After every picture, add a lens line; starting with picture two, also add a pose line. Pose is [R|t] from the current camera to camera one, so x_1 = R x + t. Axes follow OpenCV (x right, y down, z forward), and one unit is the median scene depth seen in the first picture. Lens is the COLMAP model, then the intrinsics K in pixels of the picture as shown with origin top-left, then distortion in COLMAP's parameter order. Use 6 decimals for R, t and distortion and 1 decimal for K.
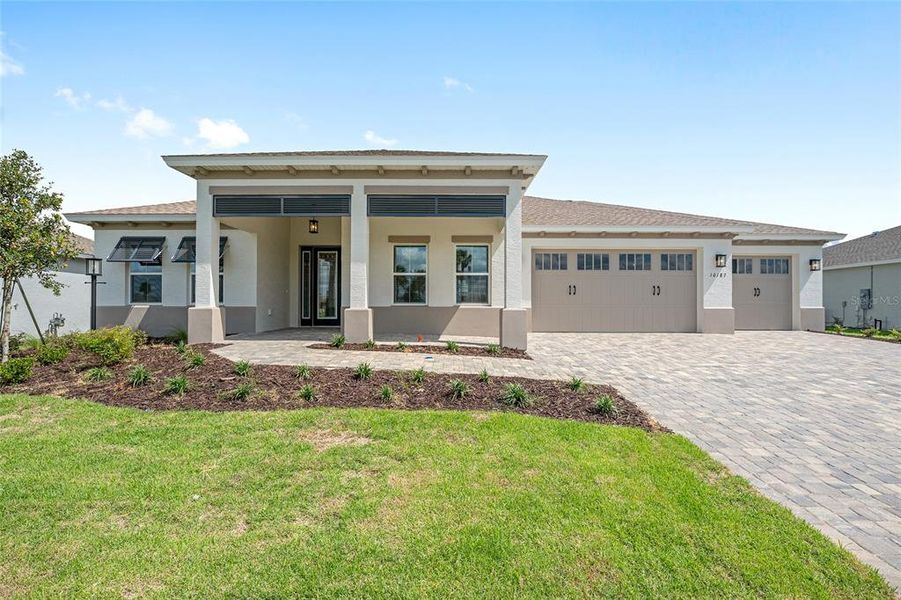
lens RADIAL K [[364.8, 0, 448.0], [0, 364.8, 295.3], [0, 0, 1]] dist [-0.027150, 0.002403]
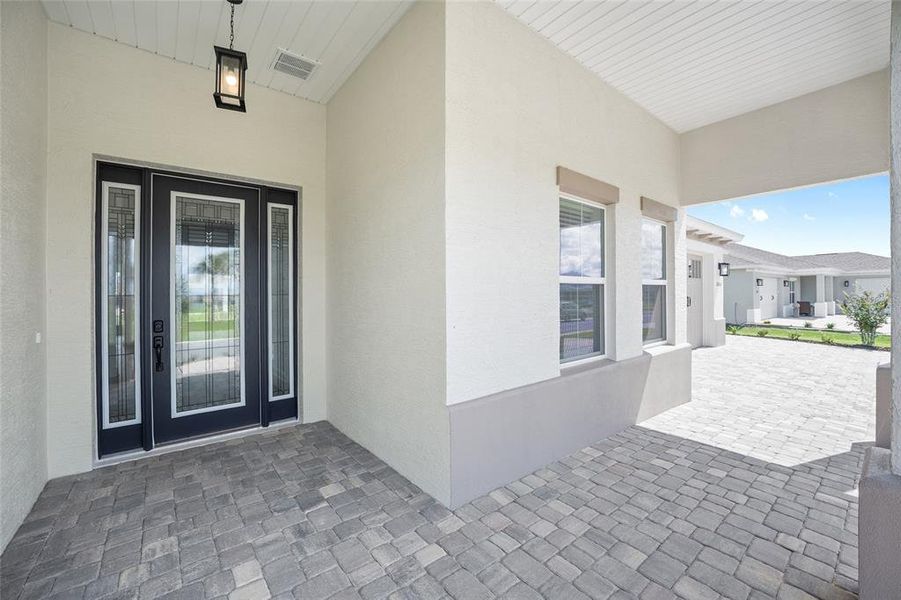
lens RADIAL K [[364.8, 0, 448.7], [0, 364.8, 288.8], [0, 0, 1]] dist [-0.027150, 0.002403]
pose [[0.803690, -0.003307, 0.595039, -0.351337], [0.006922, 0.999969, -0.003791, -0.037887], [-0.595008, 0.007166, 0.803688, 0.630212]]
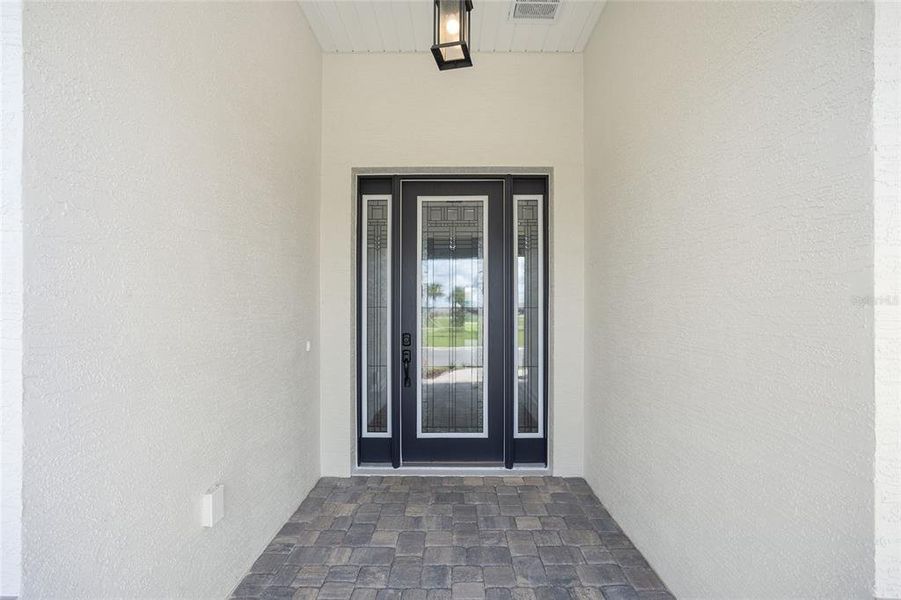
lens RADIAL K [[383.5, 0, 452.2], [0, 383.5, 304.5], [0, 0, 1]] dist [-0.016361, 0.000262]
pose [[0.999246, -0.002210, -0.038758, -0.320973], [0.002265, 0.999997, 0.001361, -0.037752], [0.038755, -0.001448, 0.999248, 0.707980]]
